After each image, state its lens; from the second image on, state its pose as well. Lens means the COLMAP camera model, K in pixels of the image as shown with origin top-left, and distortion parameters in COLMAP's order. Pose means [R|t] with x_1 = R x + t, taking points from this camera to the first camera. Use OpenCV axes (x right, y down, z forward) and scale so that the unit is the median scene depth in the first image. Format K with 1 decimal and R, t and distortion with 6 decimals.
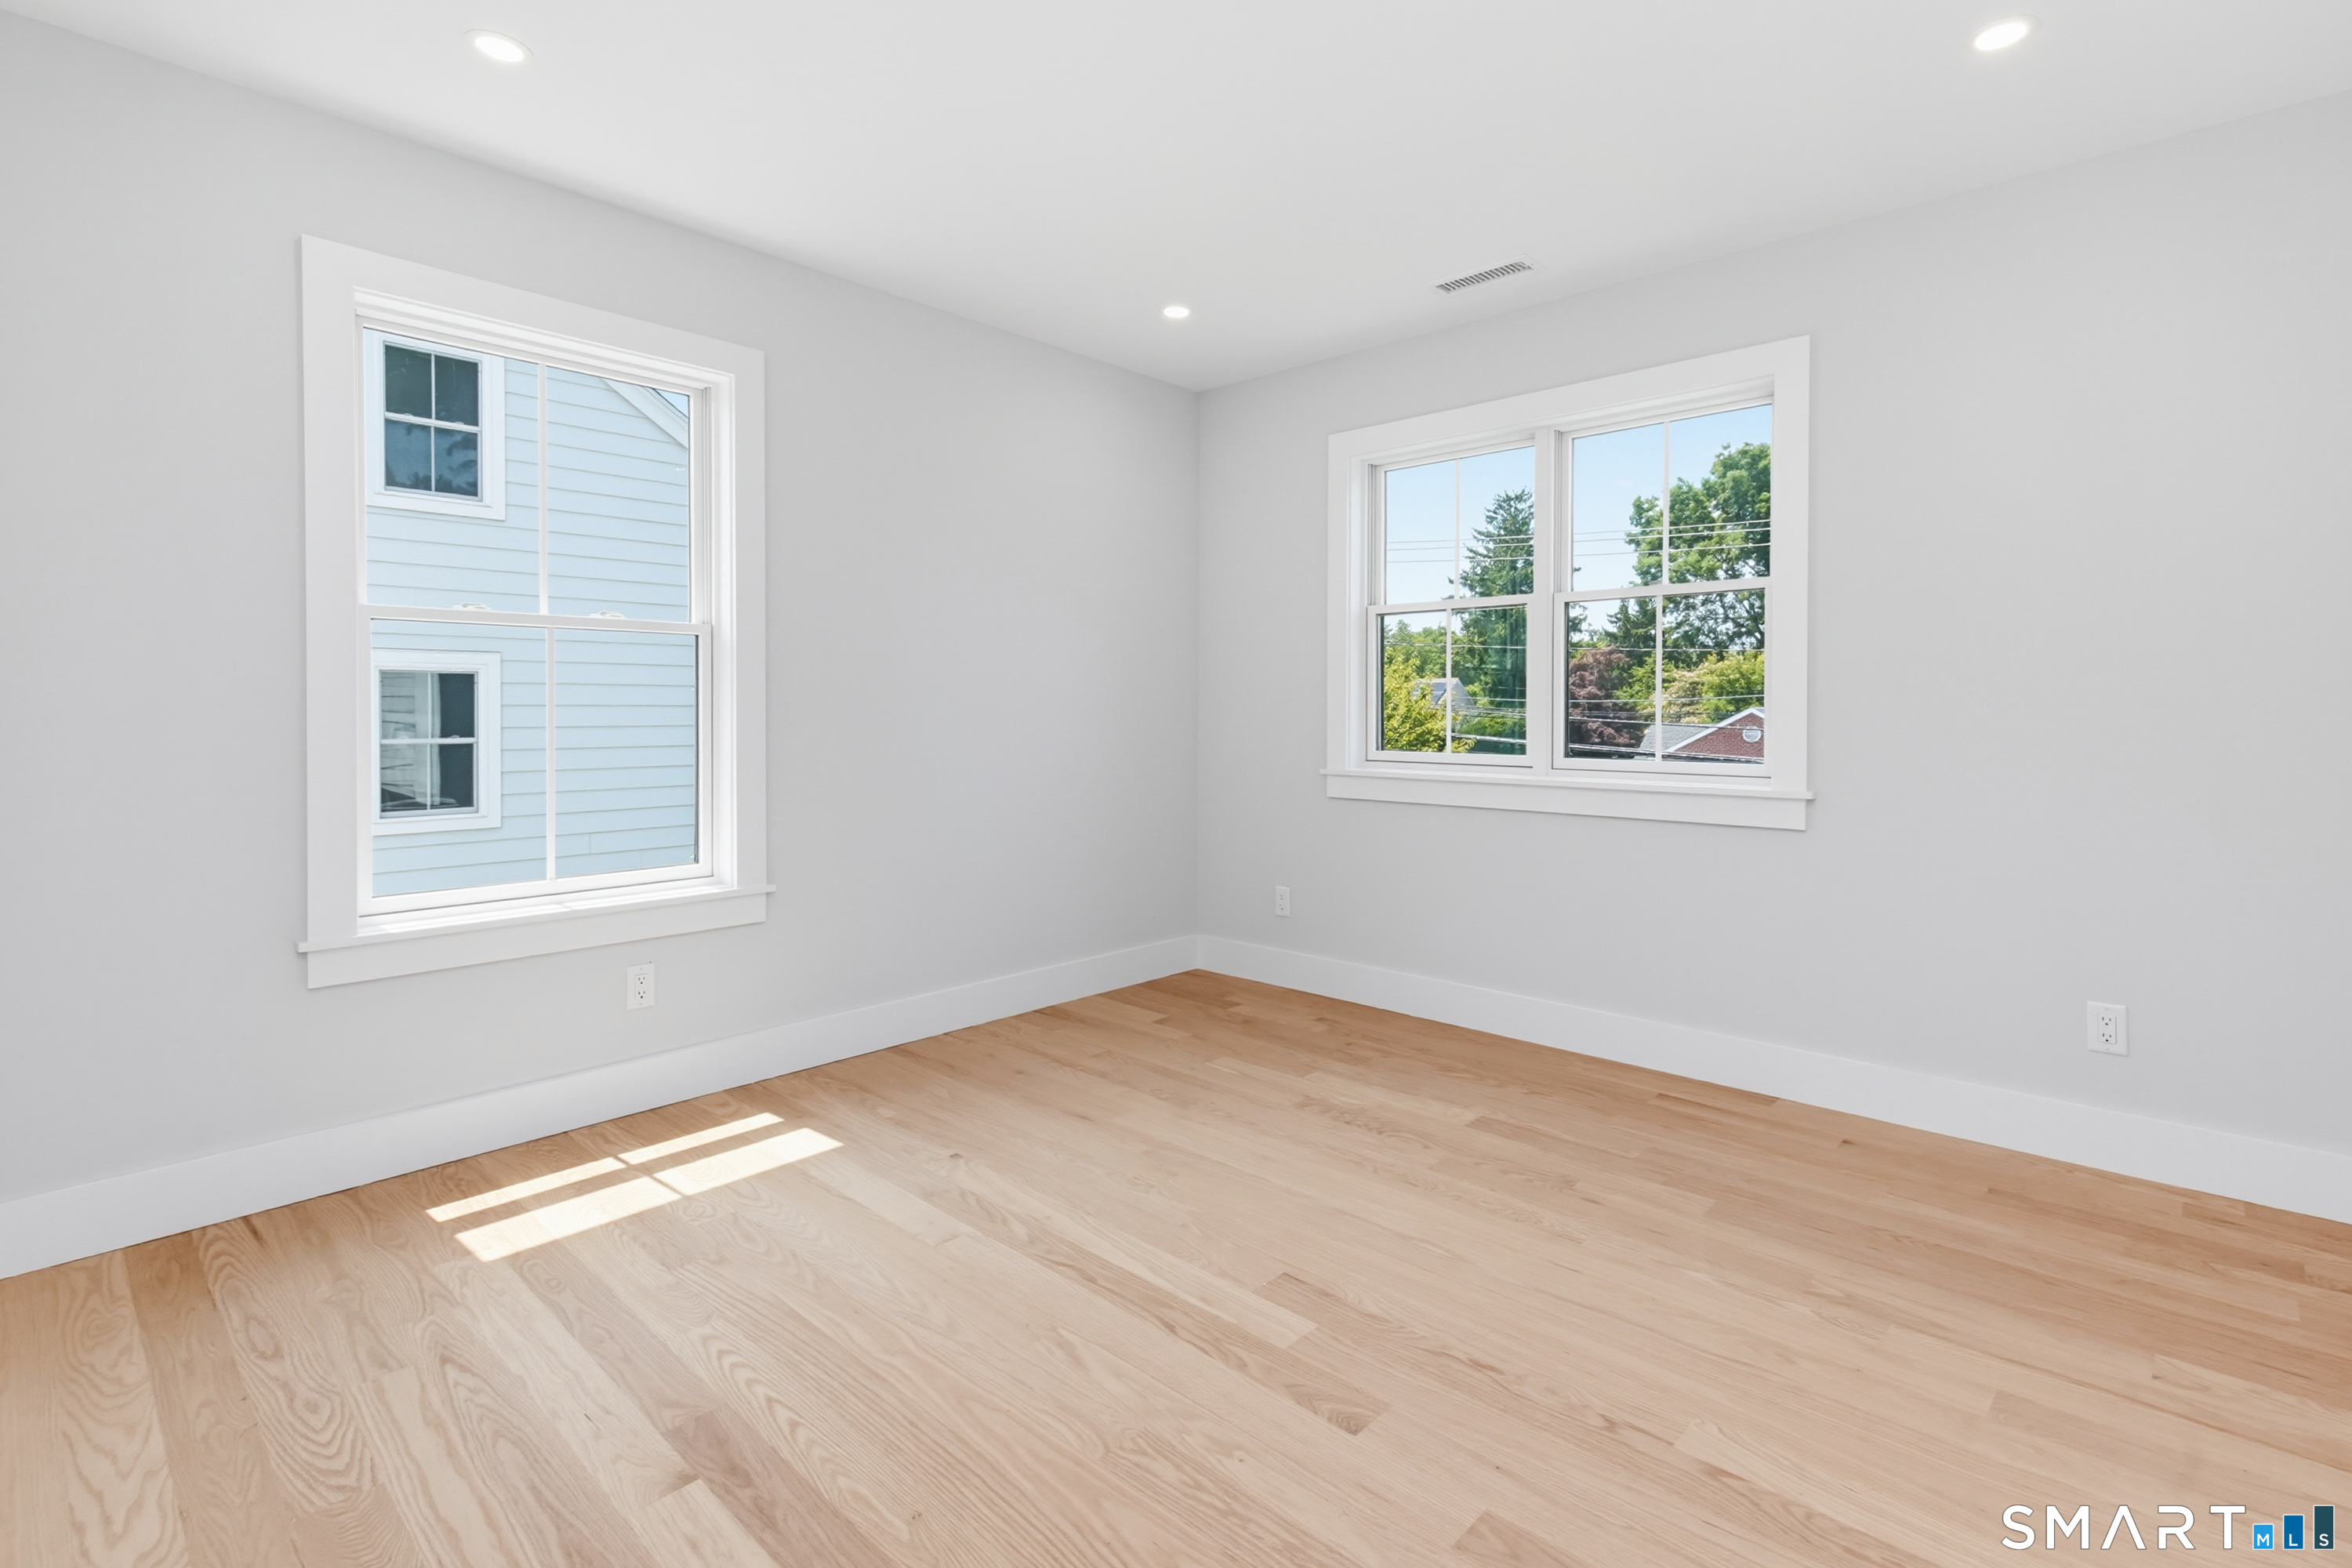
lens RADIAL K [[1106.1, 0, 1187.5], [0, 1106.1, 716.4], [0, 0, 1]] dist [0.002023, 0.000891]
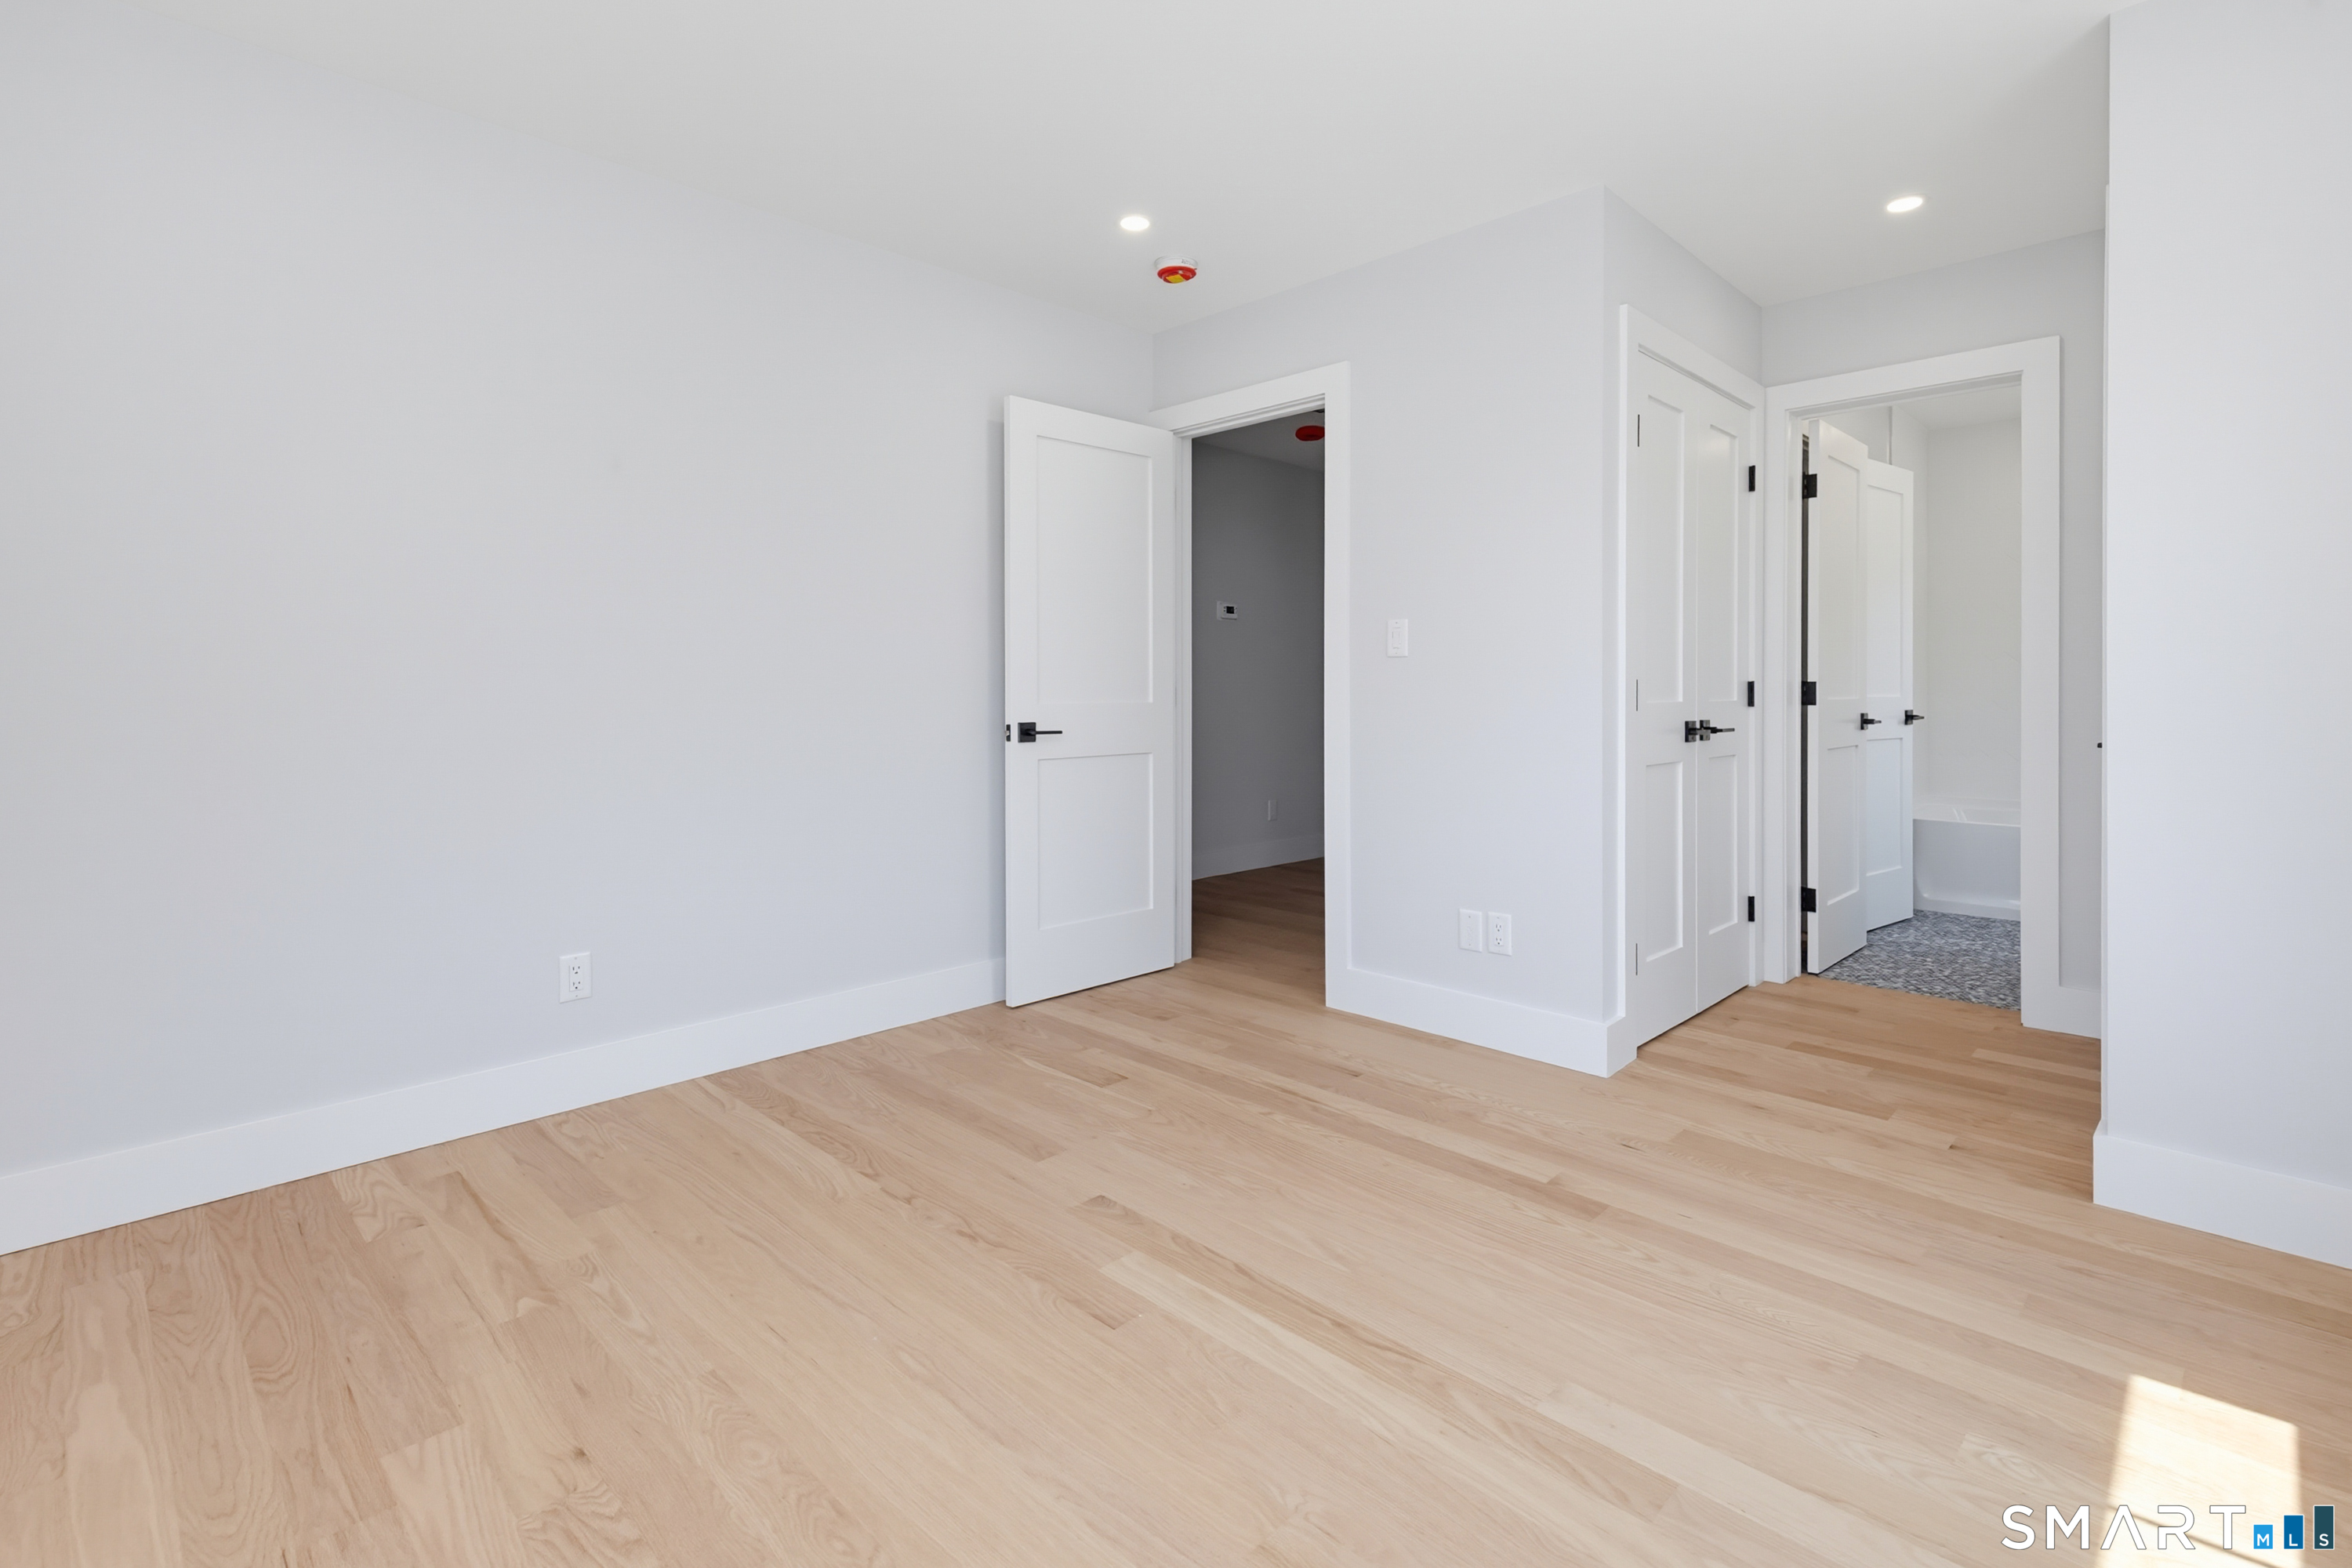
lens RADIAL K [[1106.1, 0, 1187.5], [0, 1106.1, 716.4], [0, 0, 1]] dist [0.002023, 0.000891]
pose [[-0.999921, 0.001429, 0.012466, 0.021594], [0.001905, 0.999266, 0.038267, -0.001483], [-0.012402, 0.038288, -0.999190, 2.010601]]
